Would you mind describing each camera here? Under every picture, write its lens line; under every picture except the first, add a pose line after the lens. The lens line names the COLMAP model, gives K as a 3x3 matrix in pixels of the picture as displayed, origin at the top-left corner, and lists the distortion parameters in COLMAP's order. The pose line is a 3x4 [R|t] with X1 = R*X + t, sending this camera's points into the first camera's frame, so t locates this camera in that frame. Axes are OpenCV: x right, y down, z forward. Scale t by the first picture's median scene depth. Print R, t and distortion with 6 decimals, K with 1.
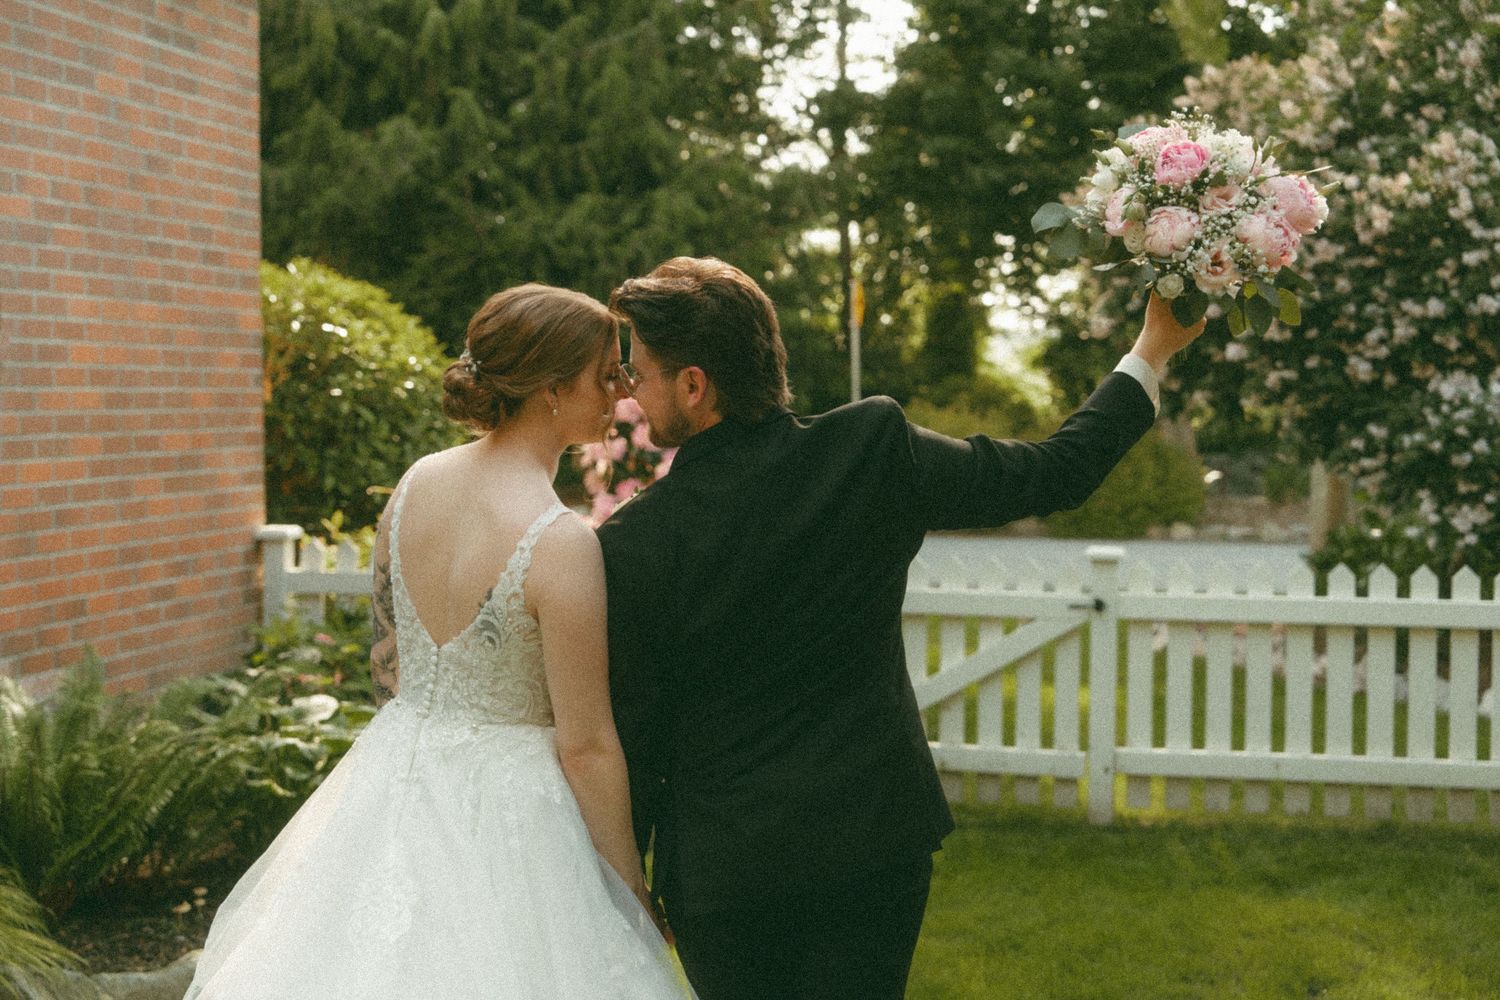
lens RADIAL K [[2305.3, 0, 750.0], [0, 2305.3, 500.0], [0, 0, 1]] dist [0.056343, 0.151347]
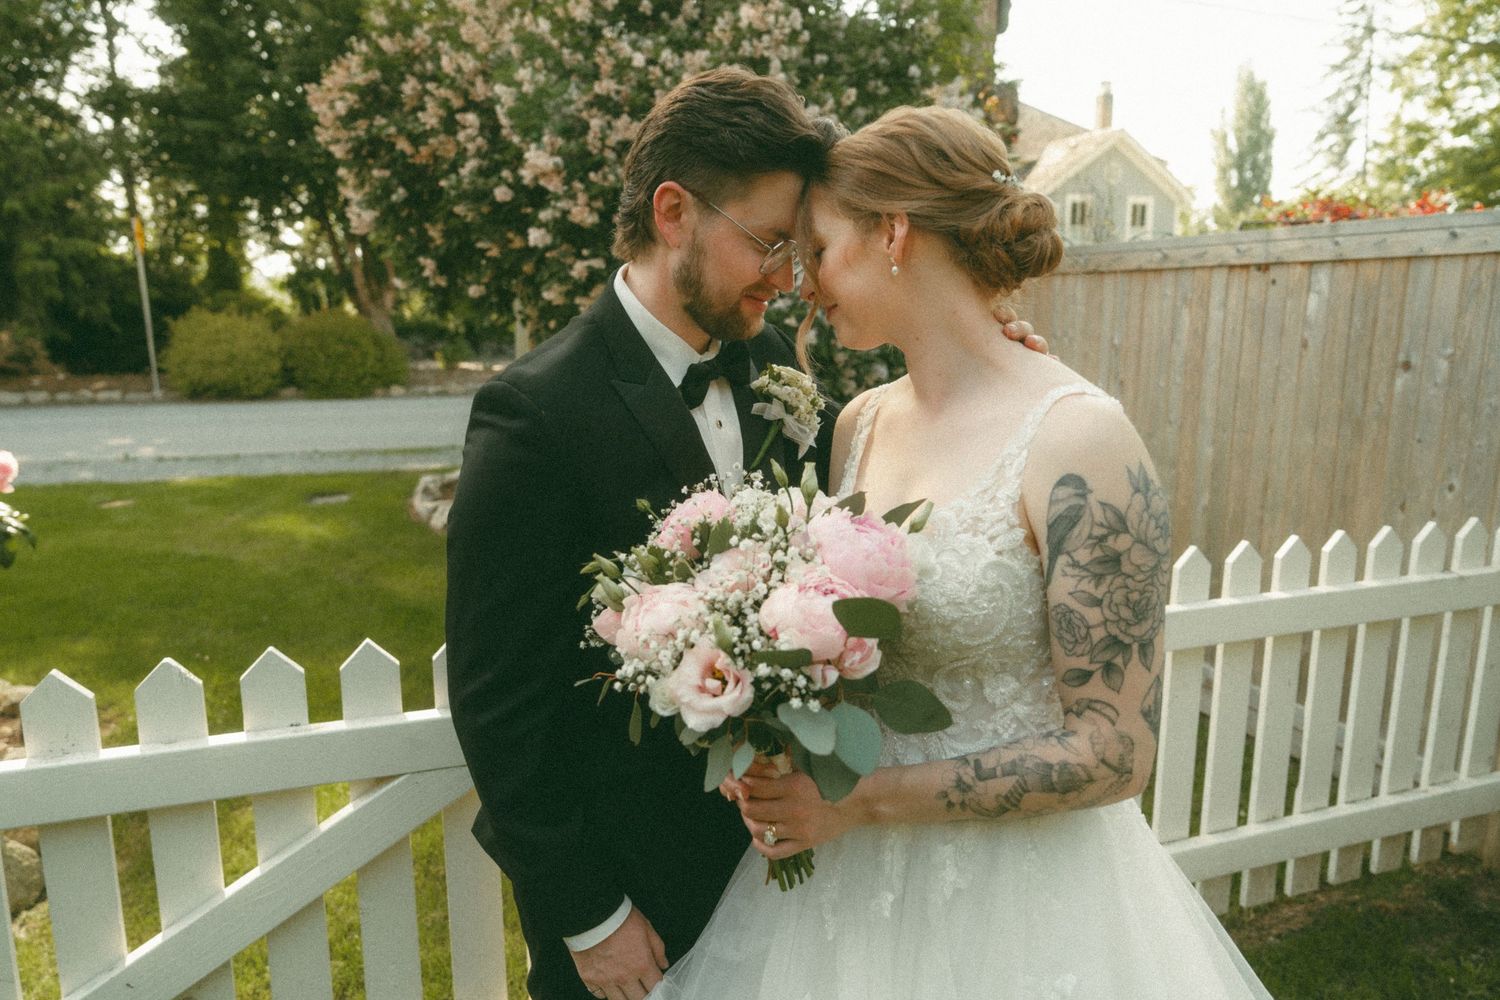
lens RADIAL K [[993.9, 0, 750.0], [0, 993.9, 500.0], [0, 0, 1]] dist [0.004393, 0.001544]
pose [[0.848902, -0.107379, 0.517528, 0.068308], [0.031170, 0.987613, 0.153785, -0.020034], [-0.527630, -0.114417, 0.841733, 0.615801]]
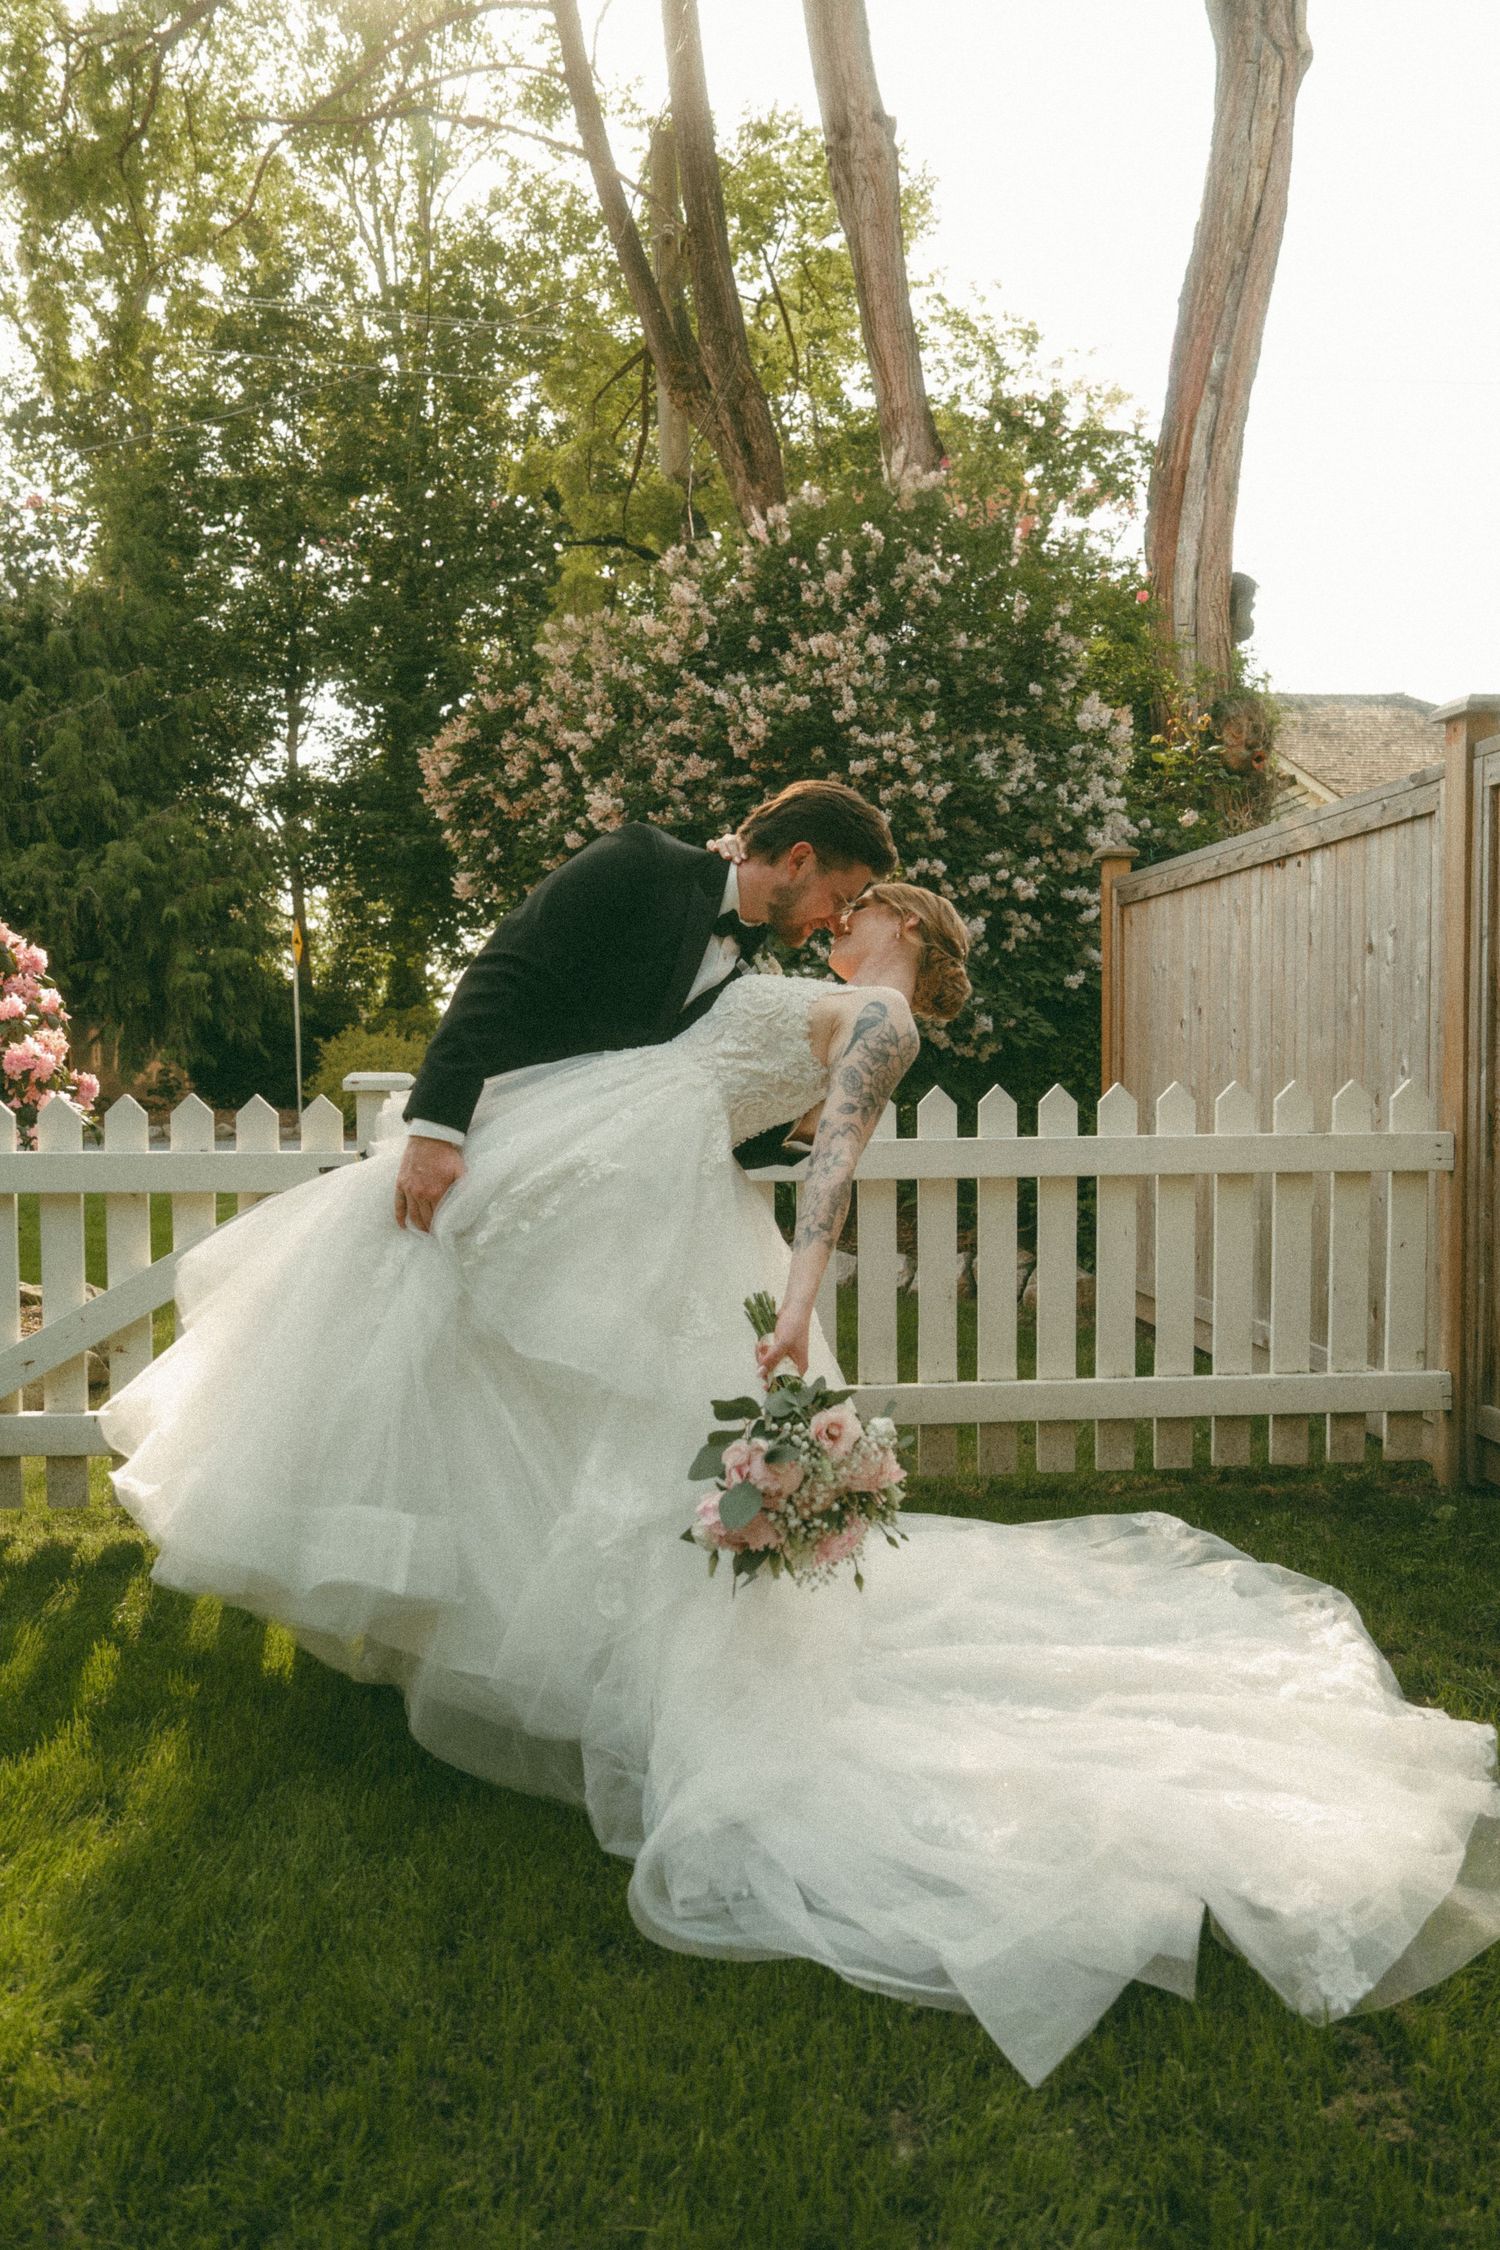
lens RADIAL K [[1490.9, 0, 750.0], [0, 1490.9, 1125.0], [0, 0, 1]] dist [0.004393, 0.001544]
pose [[0.958105, -0.021987, 0.285571, 0.103716], [0.023569, 0.999720, -0.002105, 0.028499], [-0.285445, 0.008747, 0.958355, 0.453275]]
